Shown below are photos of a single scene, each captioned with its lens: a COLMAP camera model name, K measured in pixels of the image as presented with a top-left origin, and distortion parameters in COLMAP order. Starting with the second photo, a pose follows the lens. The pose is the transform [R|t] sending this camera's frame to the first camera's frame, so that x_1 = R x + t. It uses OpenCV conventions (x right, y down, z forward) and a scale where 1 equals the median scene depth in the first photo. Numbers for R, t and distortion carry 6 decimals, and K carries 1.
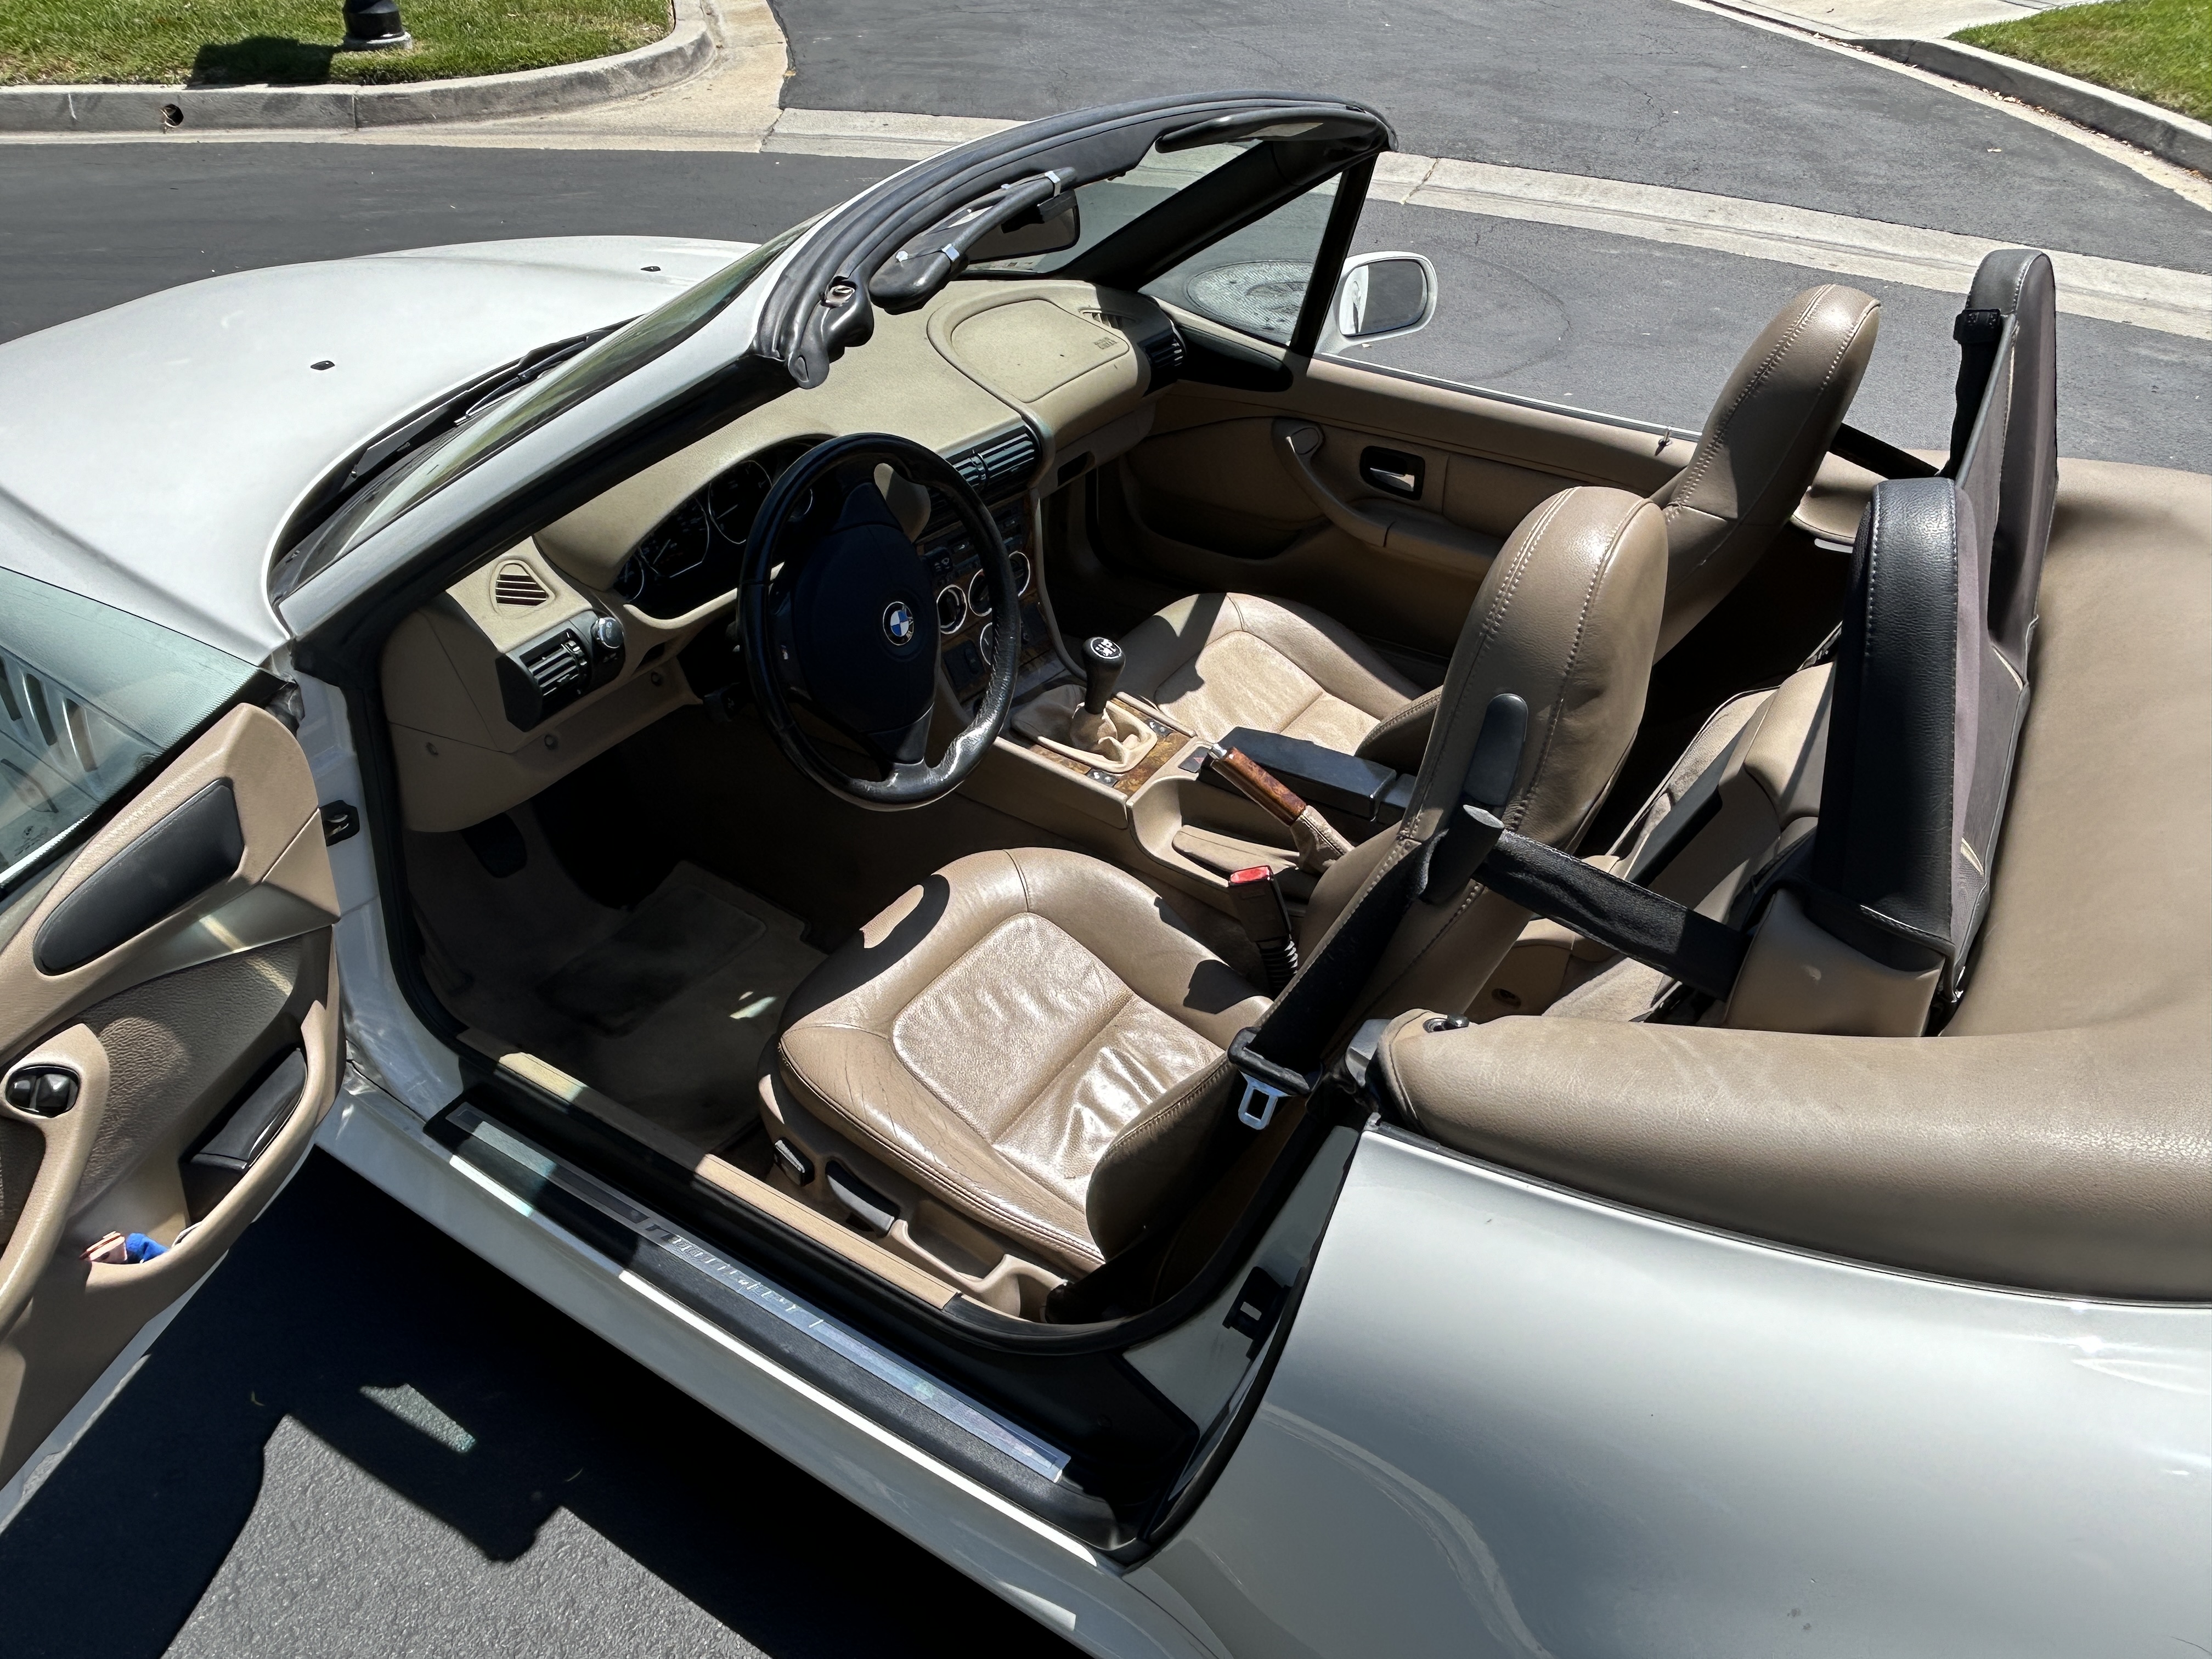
lens RADIAL K [[1508.1, 0, 1104.5], [0, 1508.1, 794.3], [0, 0, 1]] dist [-0.005449, -0.001515]
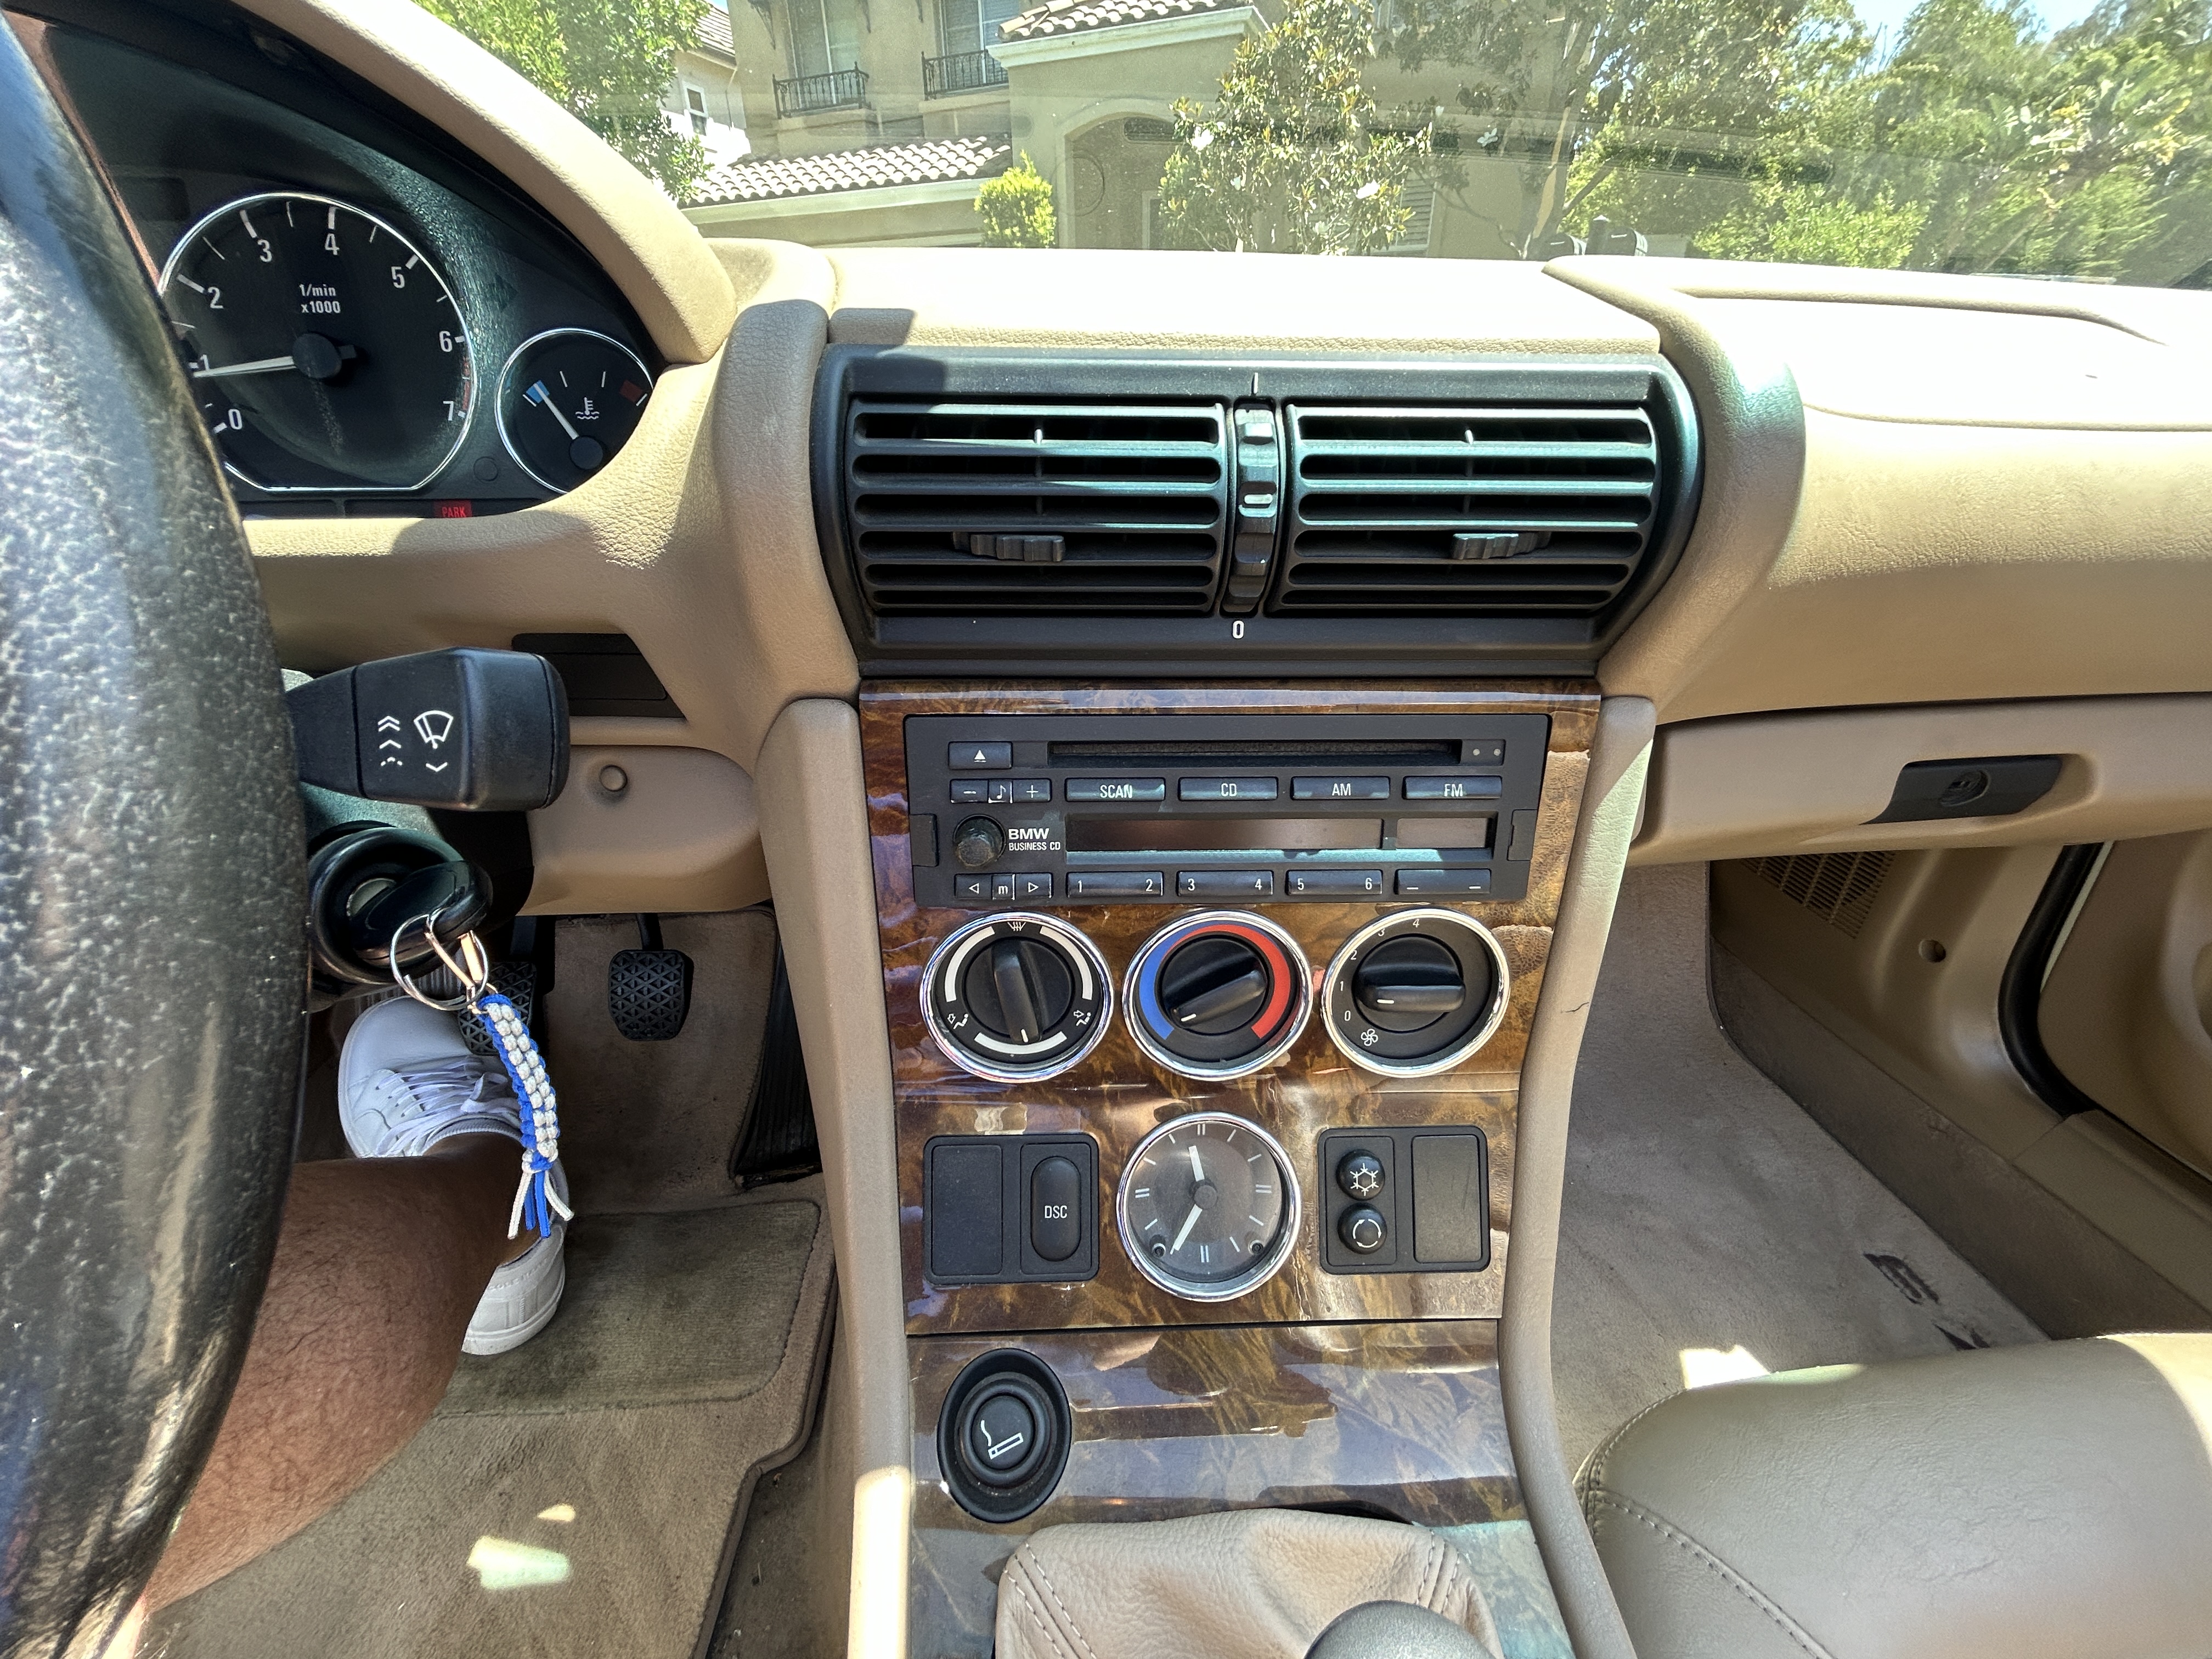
lens RADIAL K [[878.6, 0, 1106.0], [0, 878.6, 829.5], [0, 0, 1]] dist [-0.002223, -0.000386]
pose [[0.589750, 0.309729, -0.745830, 0.012196], [-0.421863, 0.905662, 0.042524, -0.160662], [0.688641, 0.289560, 0.664777, 0.888615]]
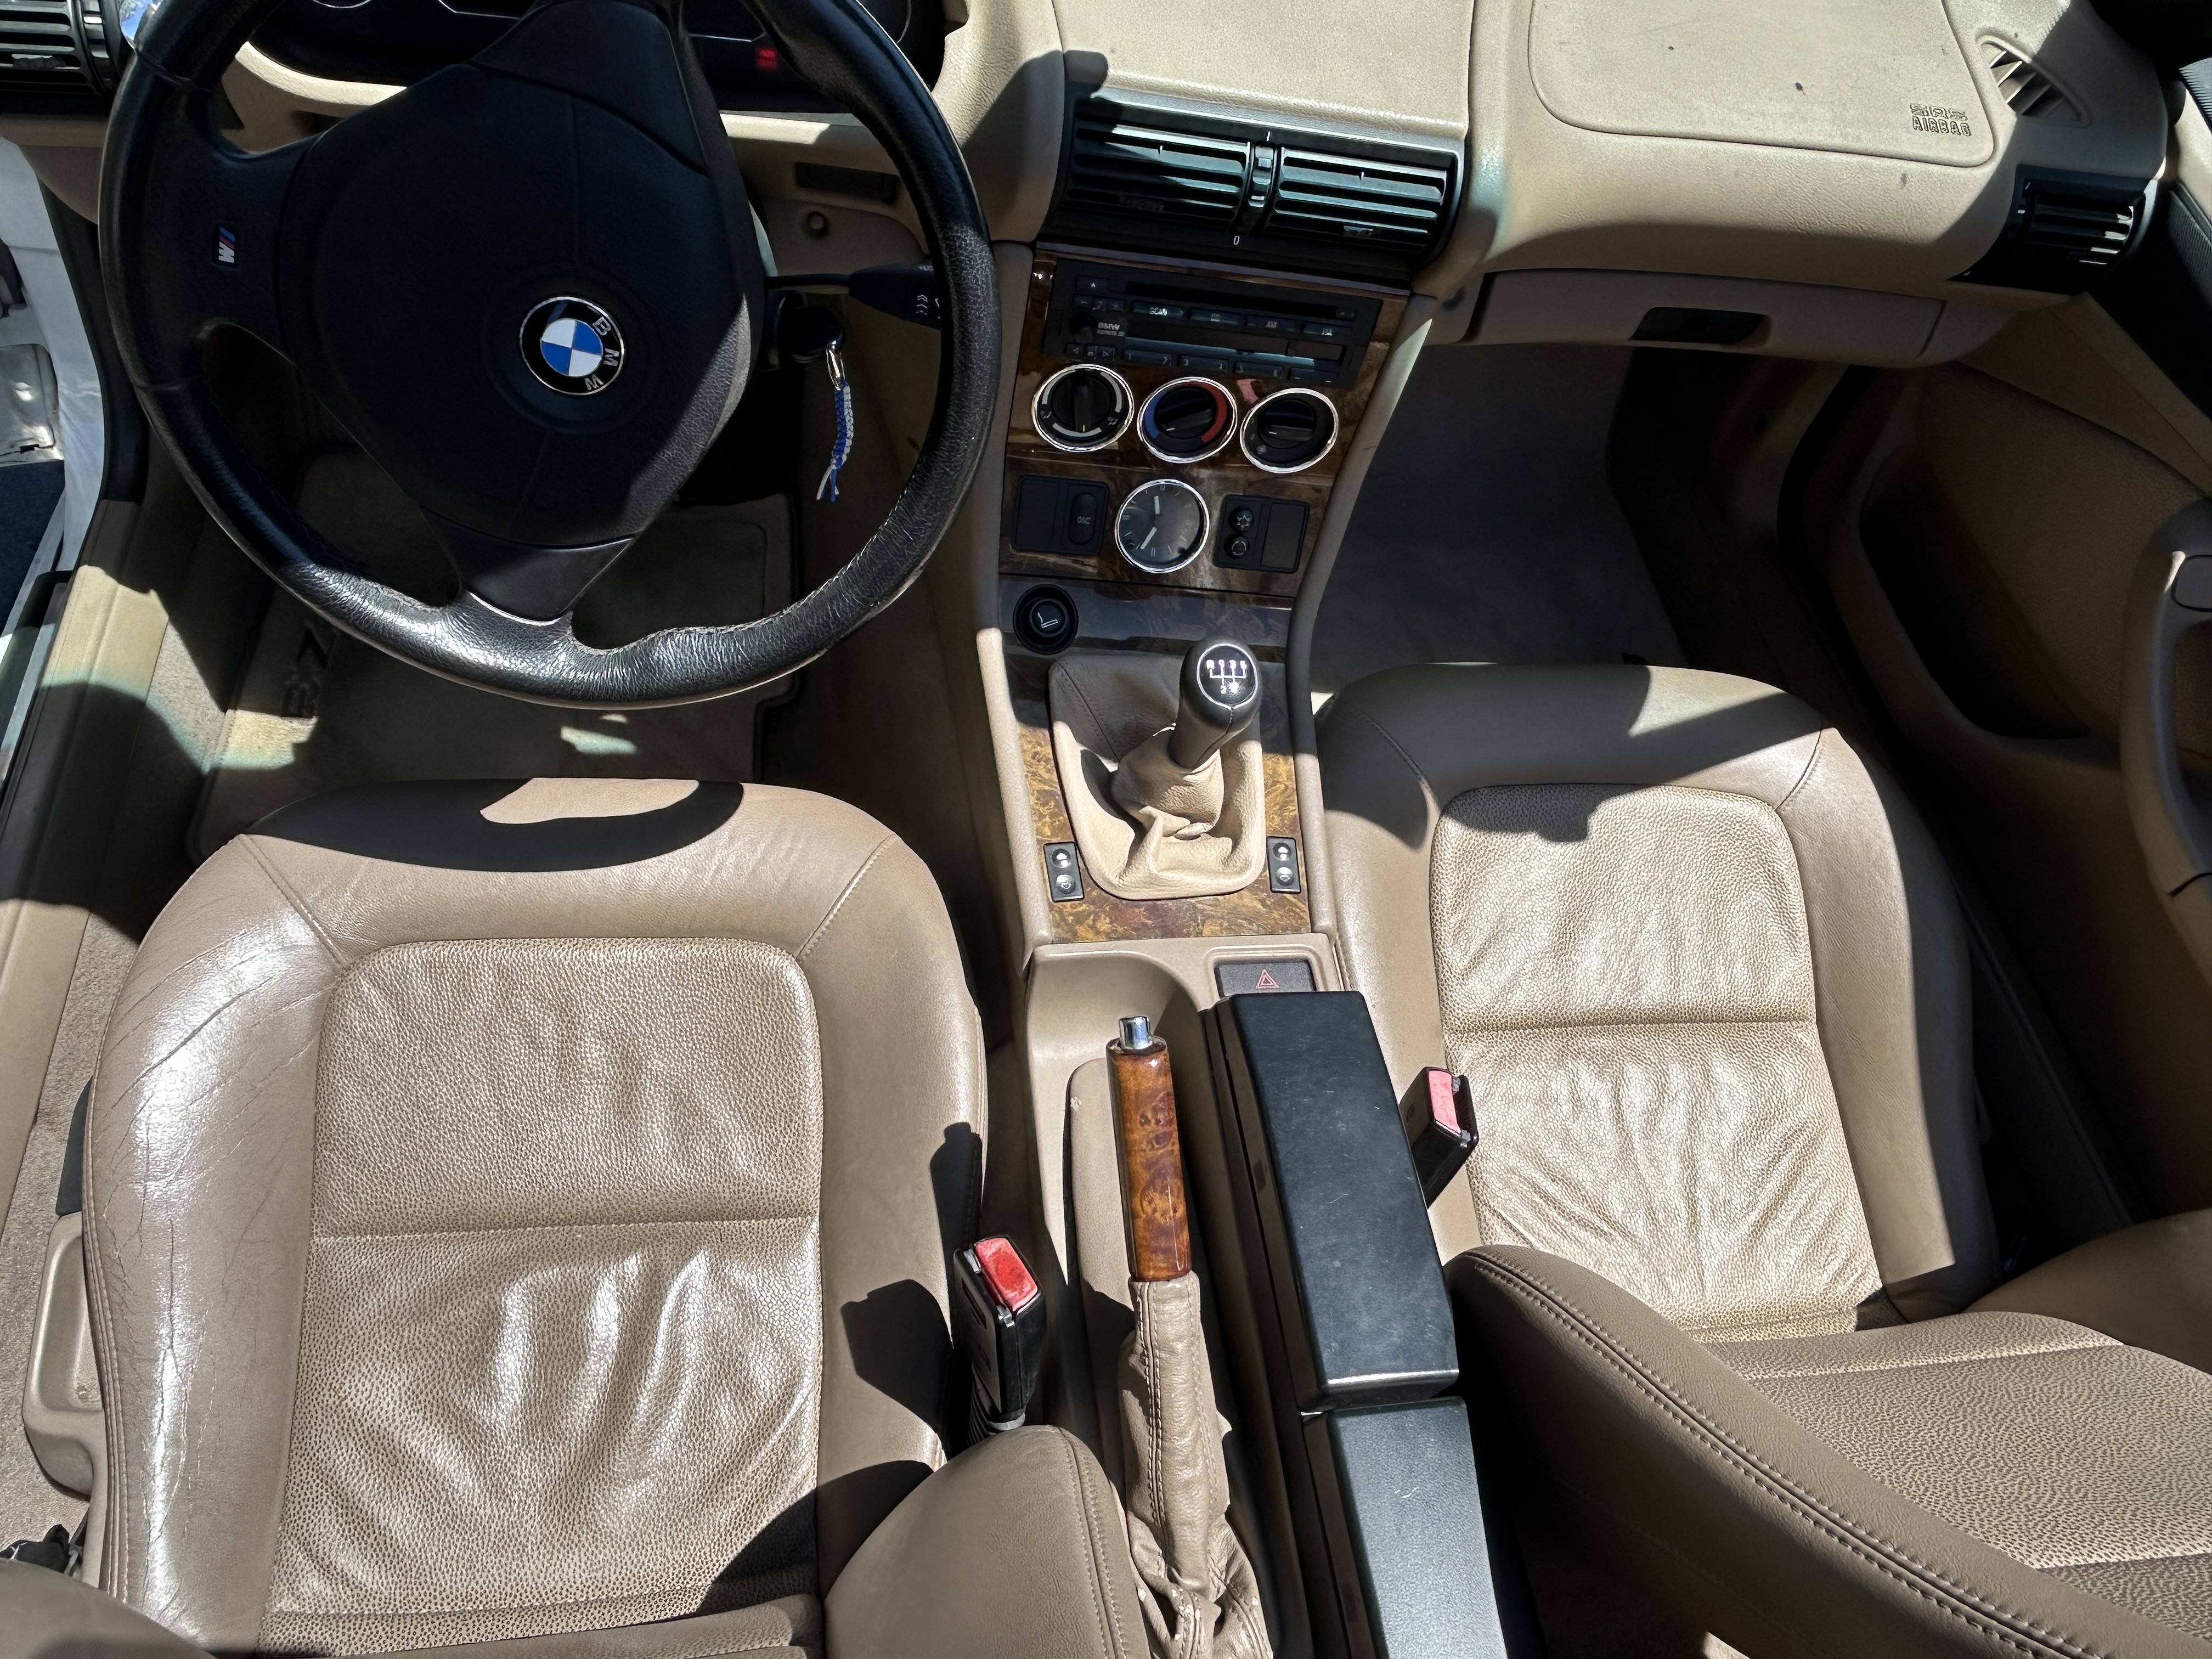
lens RADIAL K [[1508.1, 0, 1104.5], [0, 1508.1, 794.3], [0, 0, 1]] dist [-0.005449, -0.001515]
pose [[0.620356, 0.681202, -0.388745, 0.176498], [-0.558545, 0.731659, 0.390772, -0.223732], [0.550623, -0.025287, 0.834371, 0.583604]]
